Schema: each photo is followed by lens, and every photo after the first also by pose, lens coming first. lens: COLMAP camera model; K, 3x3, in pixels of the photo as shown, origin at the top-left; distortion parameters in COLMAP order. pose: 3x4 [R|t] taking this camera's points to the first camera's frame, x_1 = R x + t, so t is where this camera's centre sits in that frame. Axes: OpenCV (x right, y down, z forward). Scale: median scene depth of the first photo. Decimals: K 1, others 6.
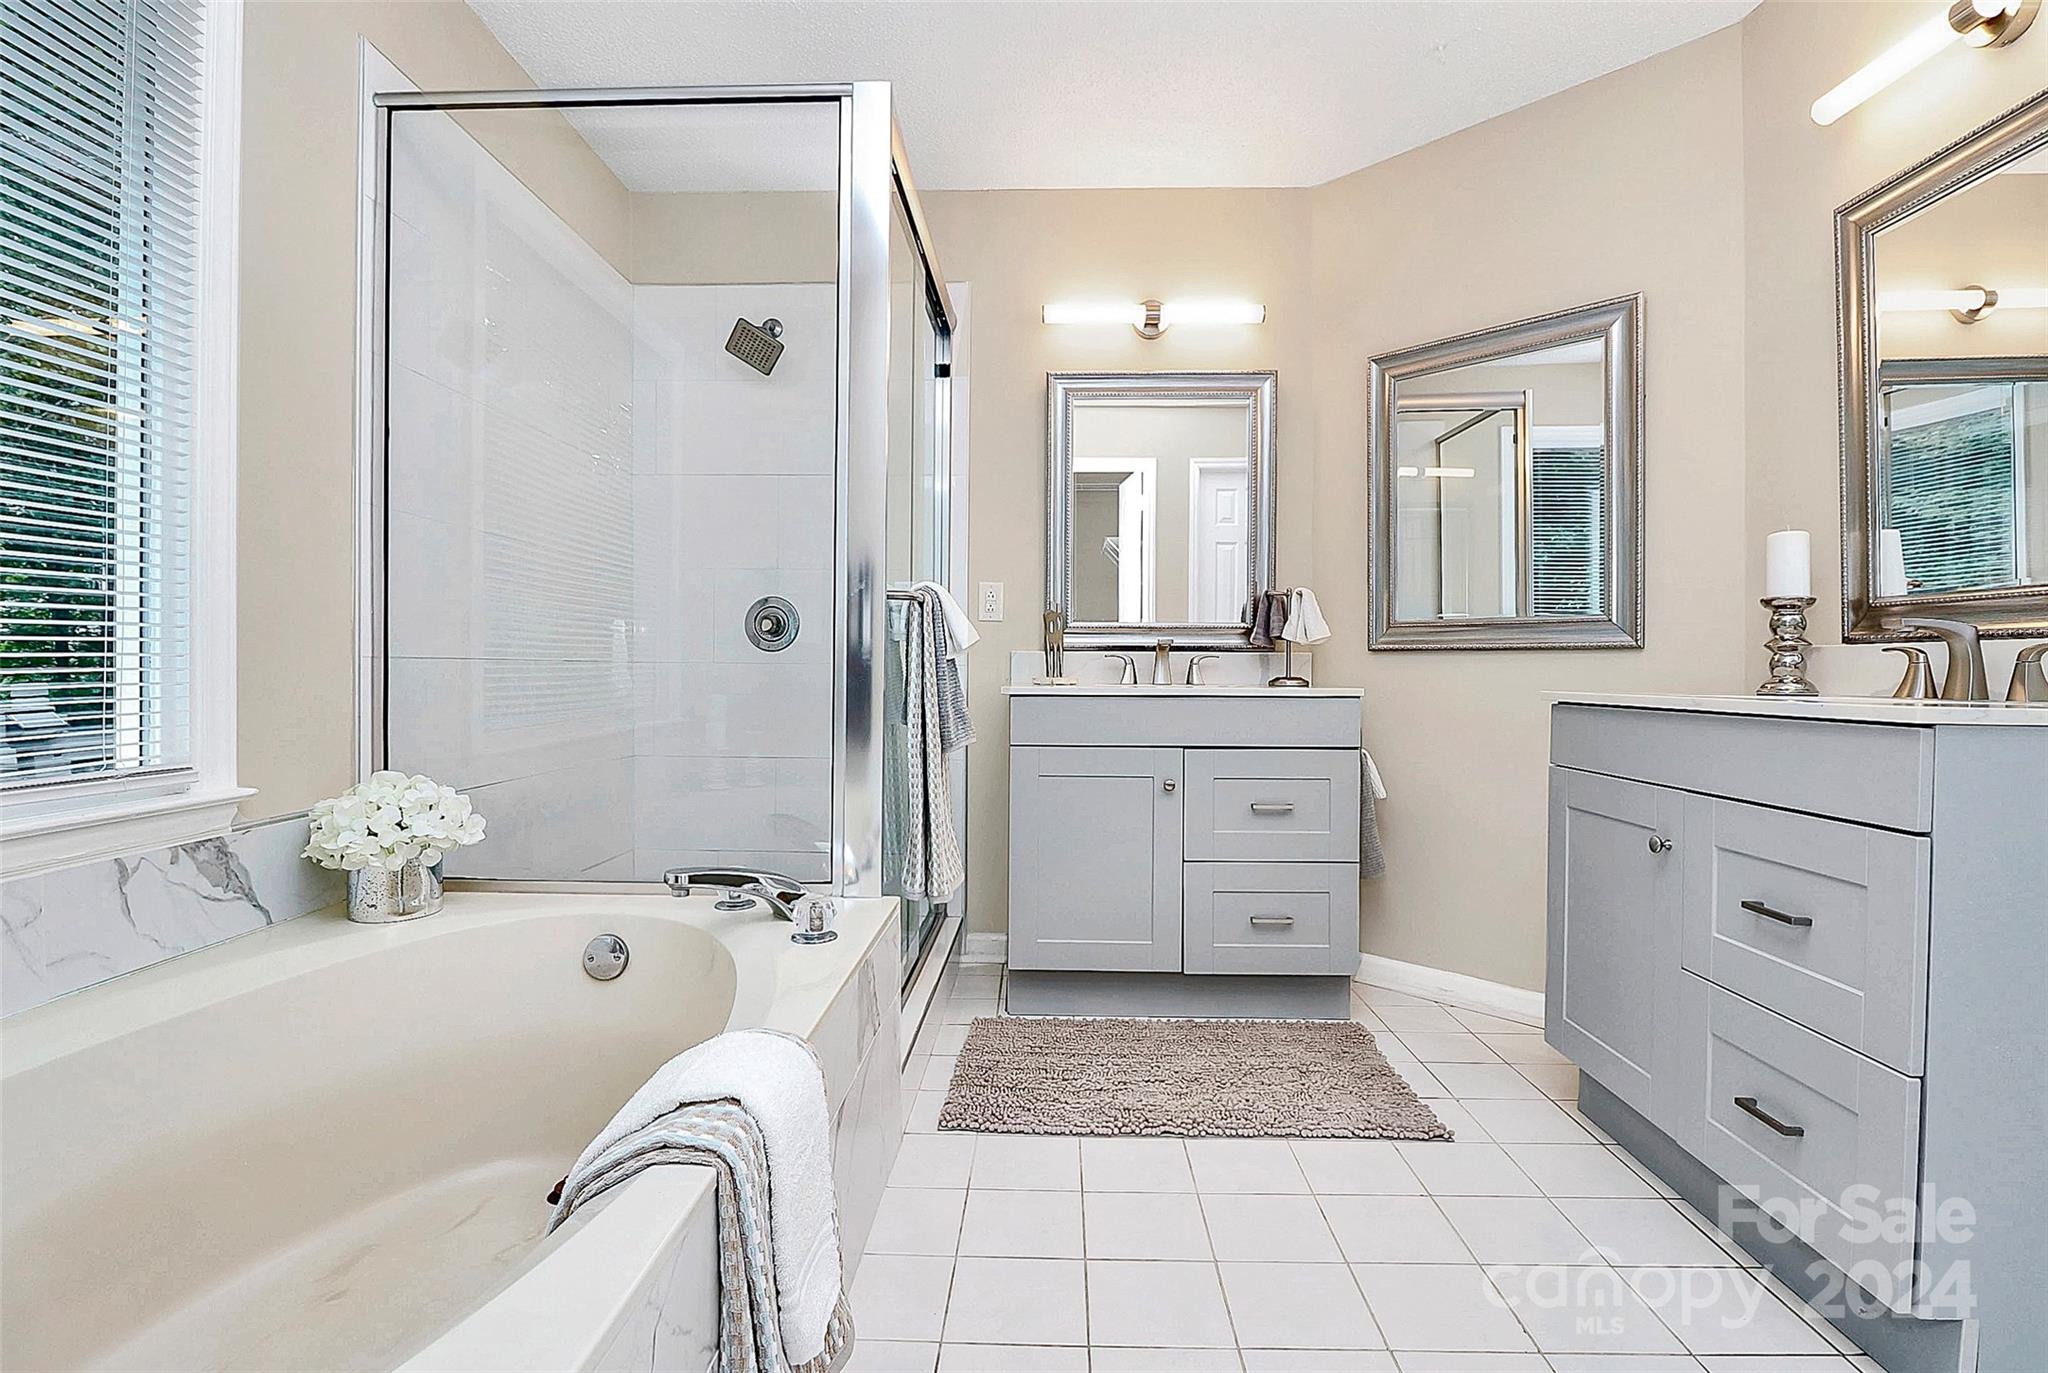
lens RADIAL K [[994.2, 0, 1037.6], [0, 994.2, 667.4], [0, 0, 1]] dist [0.001234, -0.006968]
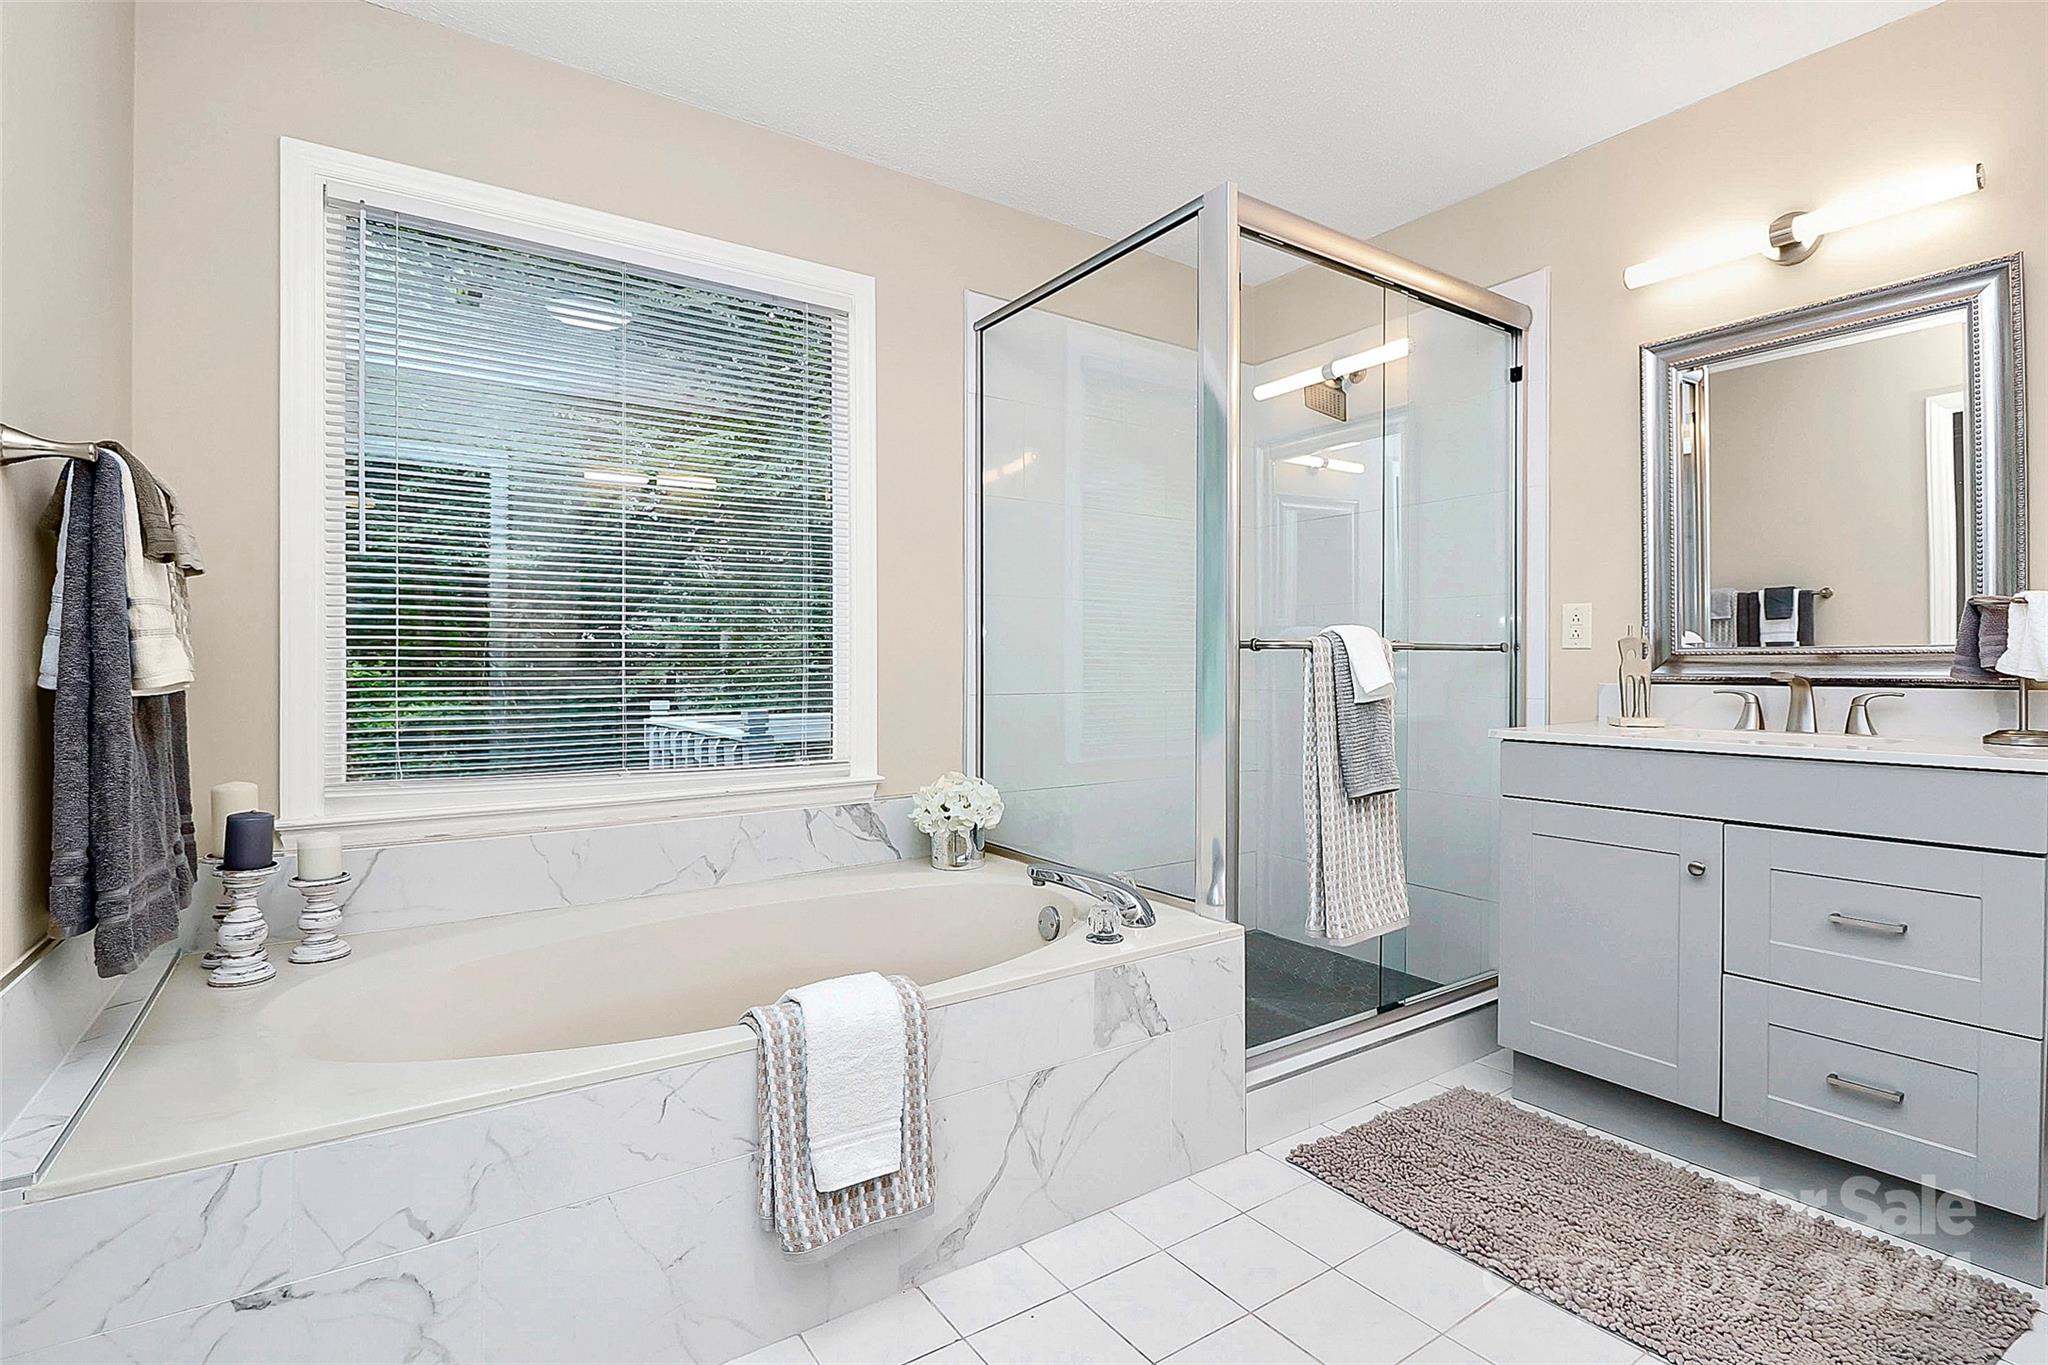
lens RADIAL K [[972.8, 0, 1023.1], [0, 972.8, 663.7], [0, 0, 1]] dist [-0.000586, -0.008106]
pose [[0.590547, -0.006965, -0.806973, 0.430898], [0.003311, 0.999975, -0.006208, -0.036656], [0.806996, 0.000994, 0.590556, 0.136876]]
